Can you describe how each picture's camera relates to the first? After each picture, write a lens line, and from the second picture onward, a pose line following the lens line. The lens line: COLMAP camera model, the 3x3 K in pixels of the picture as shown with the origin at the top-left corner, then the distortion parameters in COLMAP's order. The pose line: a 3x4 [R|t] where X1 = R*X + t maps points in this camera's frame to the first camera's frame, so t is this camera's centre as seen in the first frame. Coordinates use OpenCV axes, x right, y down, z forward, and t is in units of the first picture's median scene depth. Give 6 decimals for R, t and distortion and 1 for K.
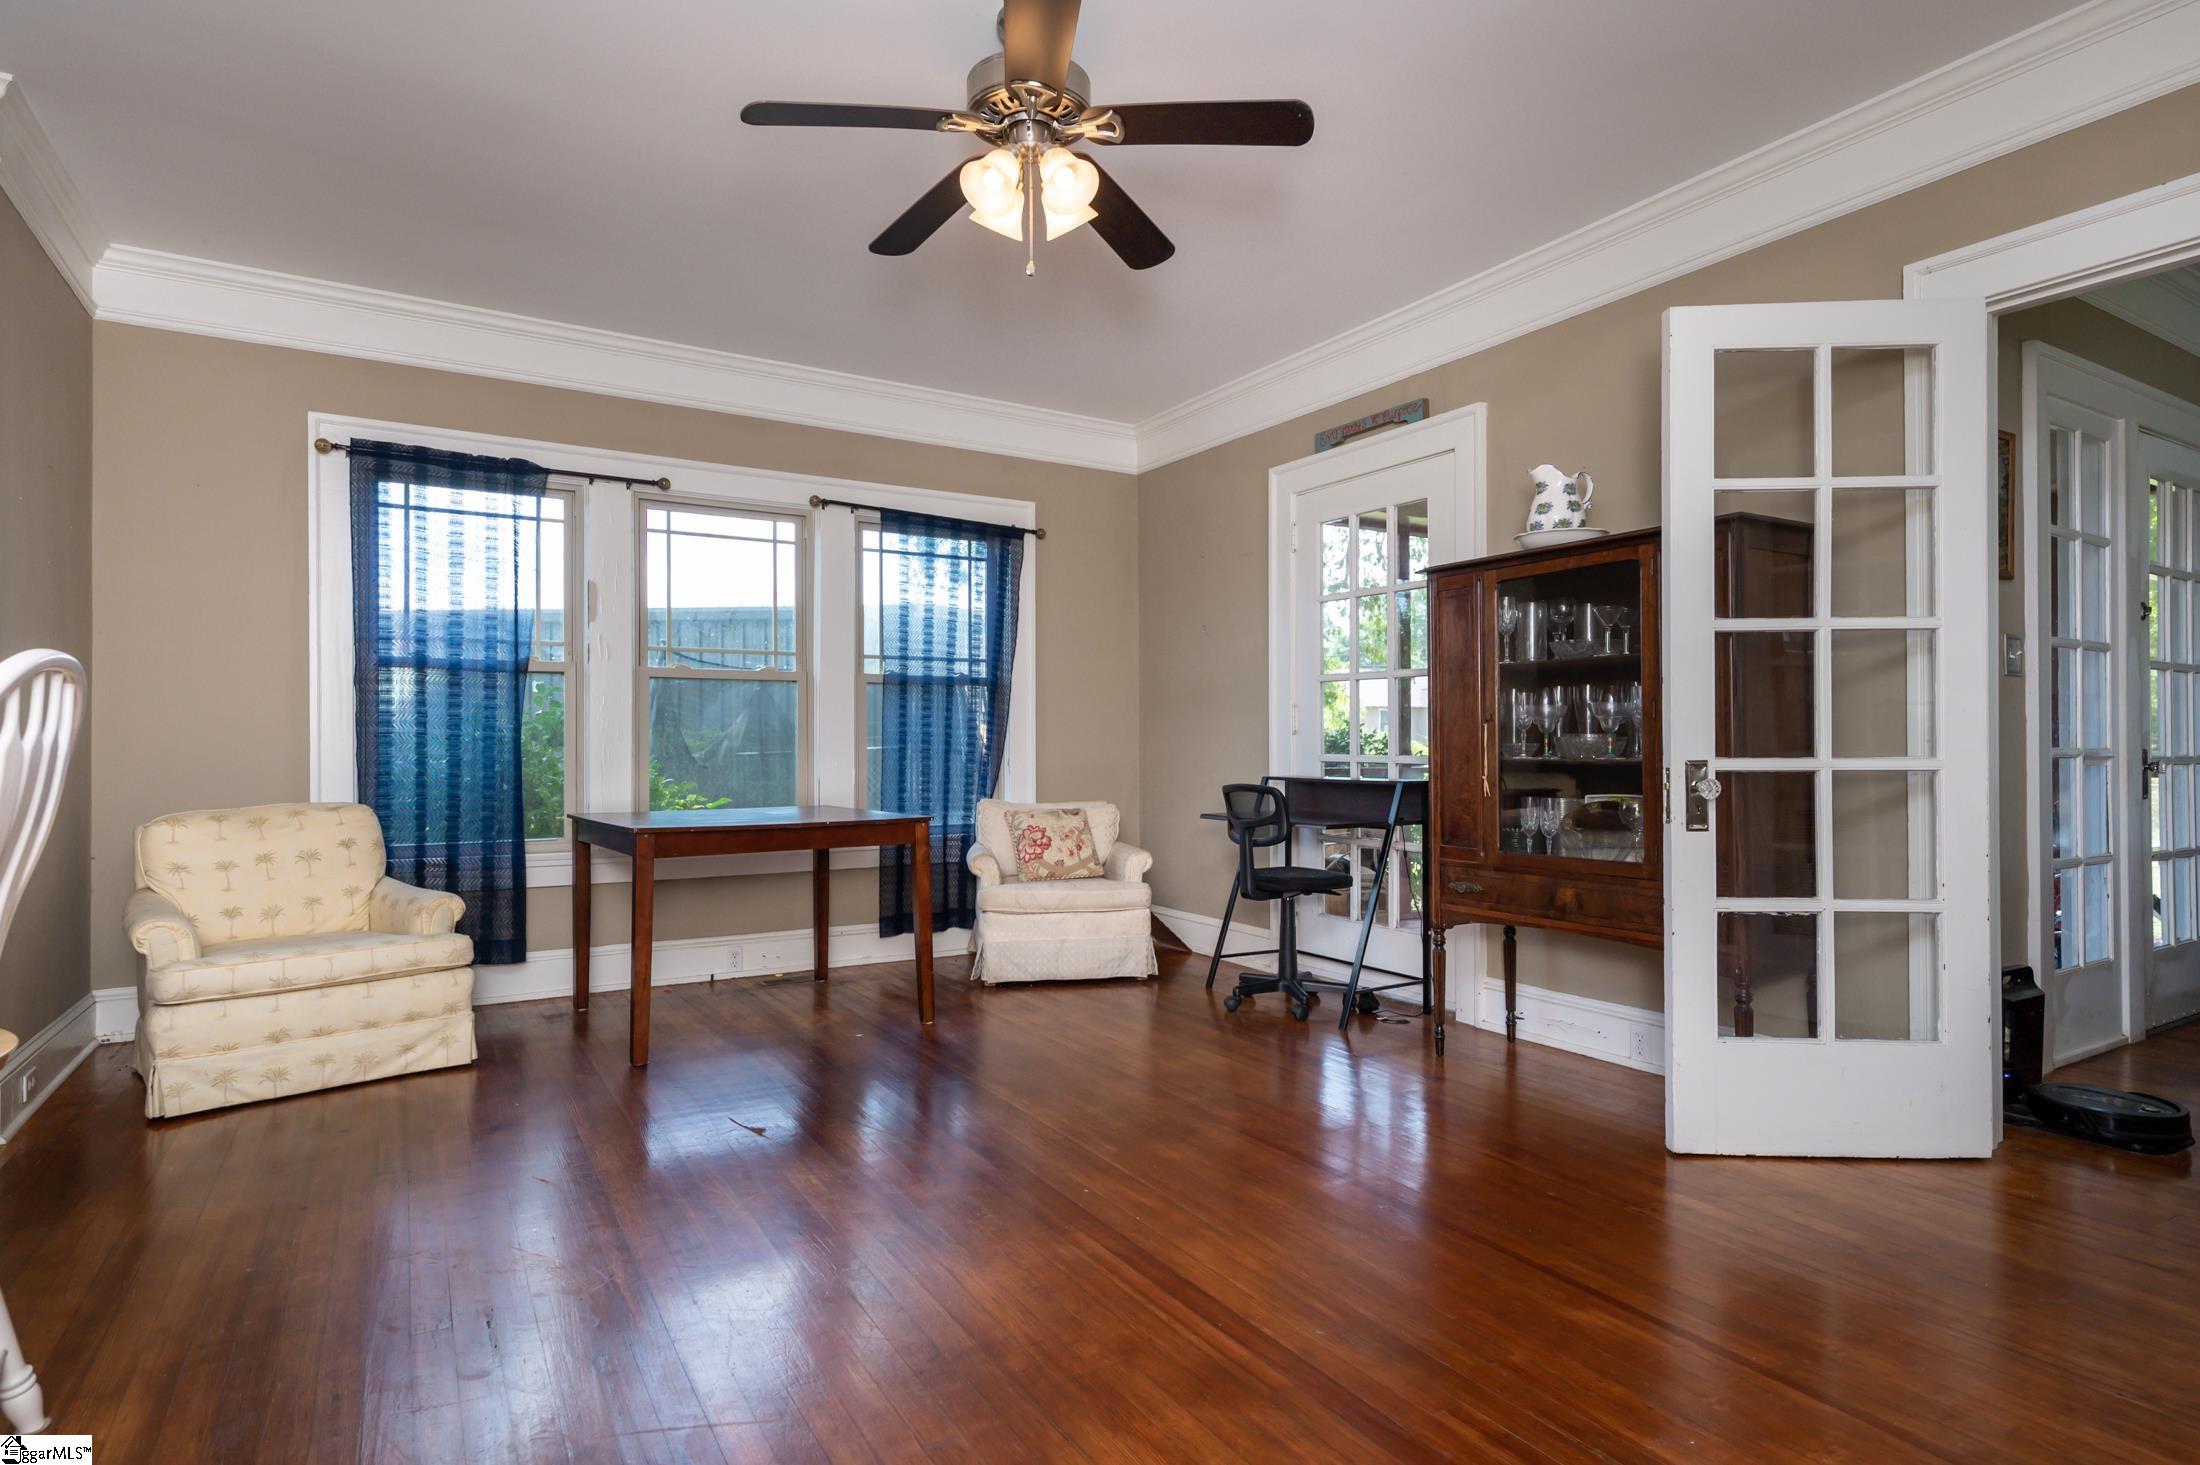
lens RADIAL K [[1146.2, 0, 1096.8], [0, 1146.2, 736.0], [0, 0, 1]] dist [0.003528, 0.002015]
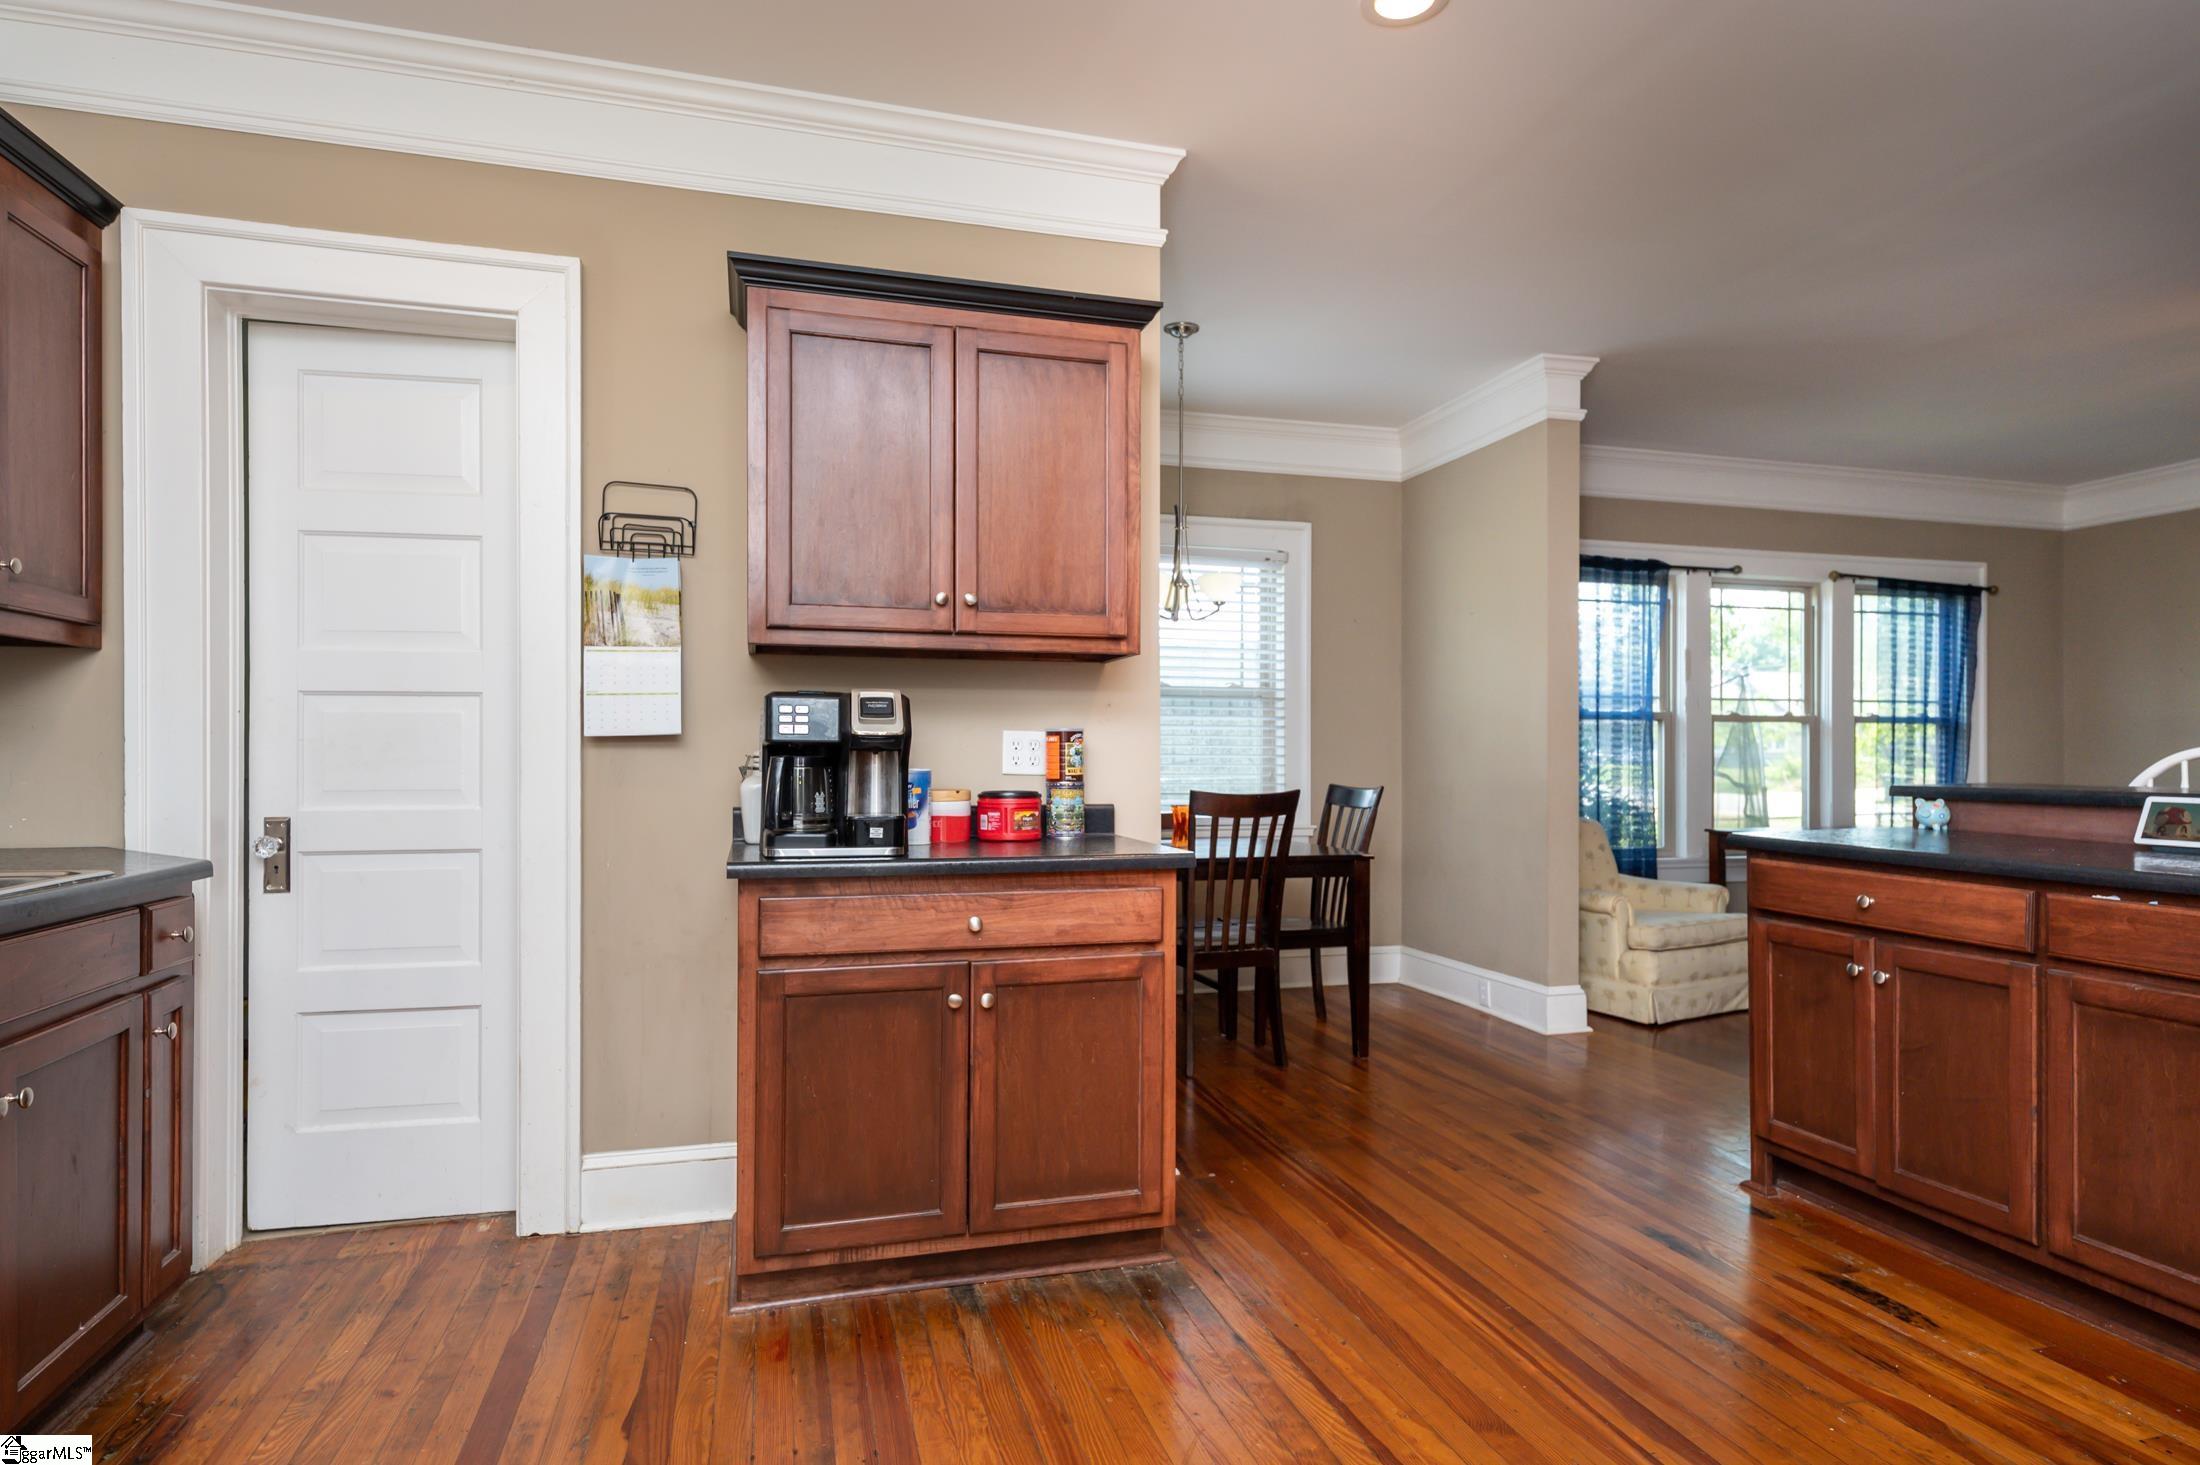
lens RADIAL K [[1199.2, 0, 1106.9], [0, 1199.2, 738.5], [0, 0, 1]] dist [-0.004713, 0.000056]
pose [[0.968221, -0.008139, -0.249964, -0.716592], [0.005427, 0.999919, -0.011534, -0.023087], [0.250037, 0.009811, 0.968187, -0.441097]]
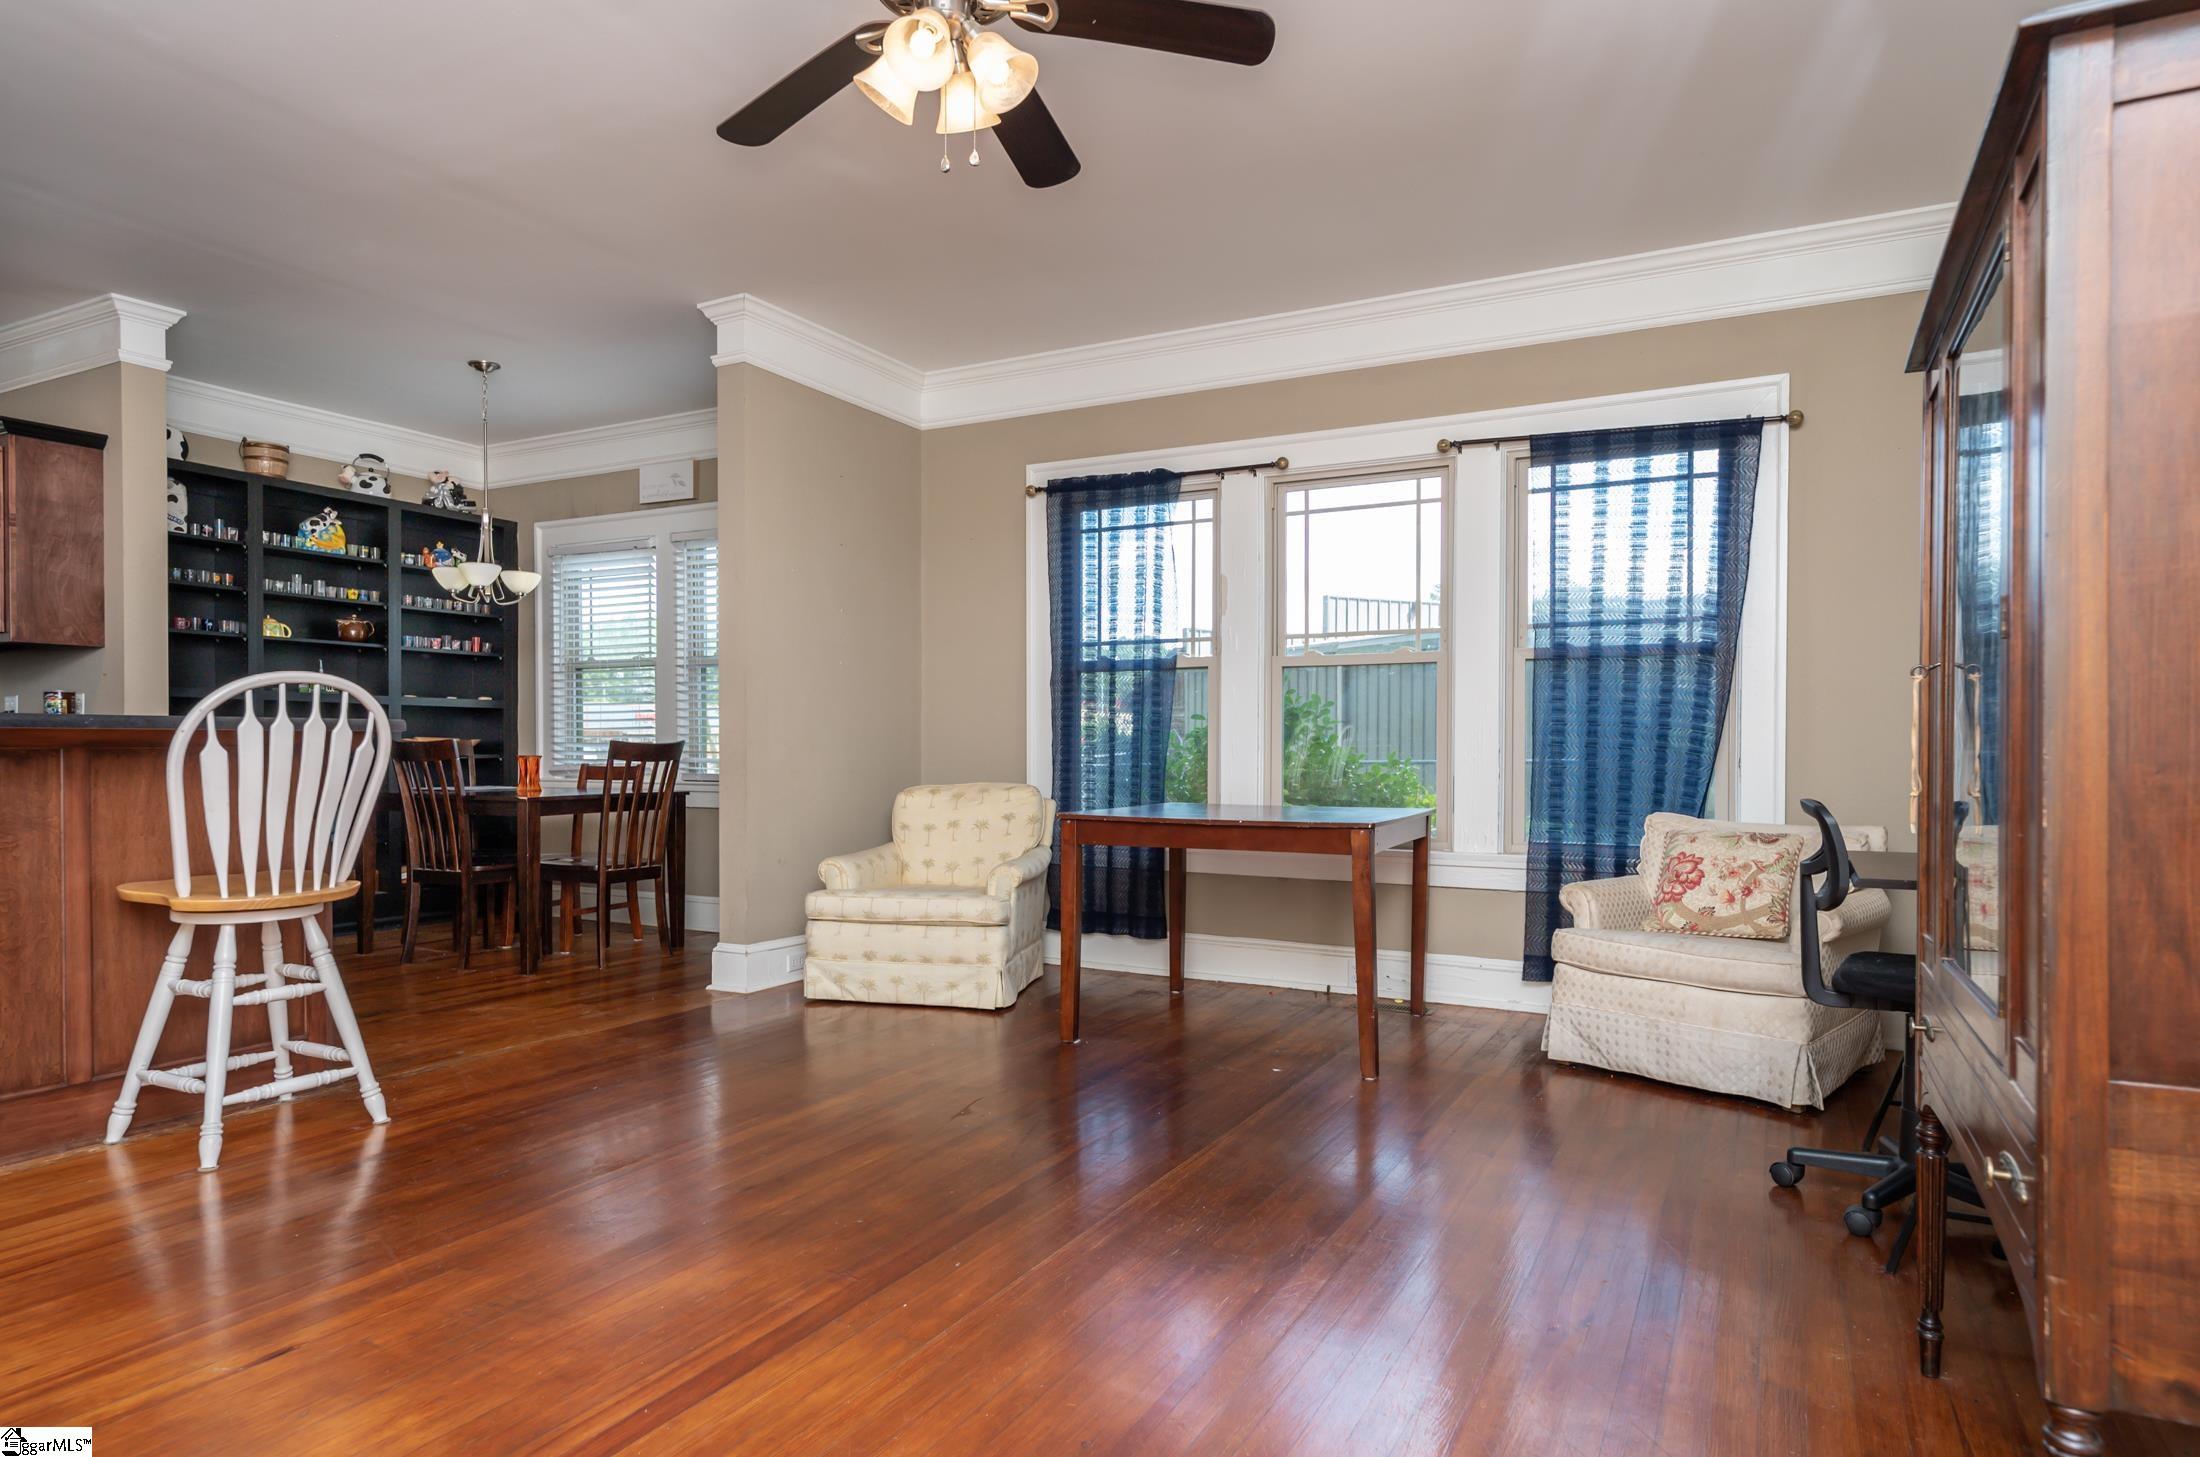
lens RADIAL K [[1238.0, 0, 1103.5], [0, 1238.0, 757.7], [0, 0, 1]] dist [0.027312, -0.000596]
pose [[0.518601, 0.010771, -0.854949, 0.428328], [0.001243, 0.999910, 0.013351, 0.010908], [0.855016, -0.007987, 0.518541, 0.332797]]
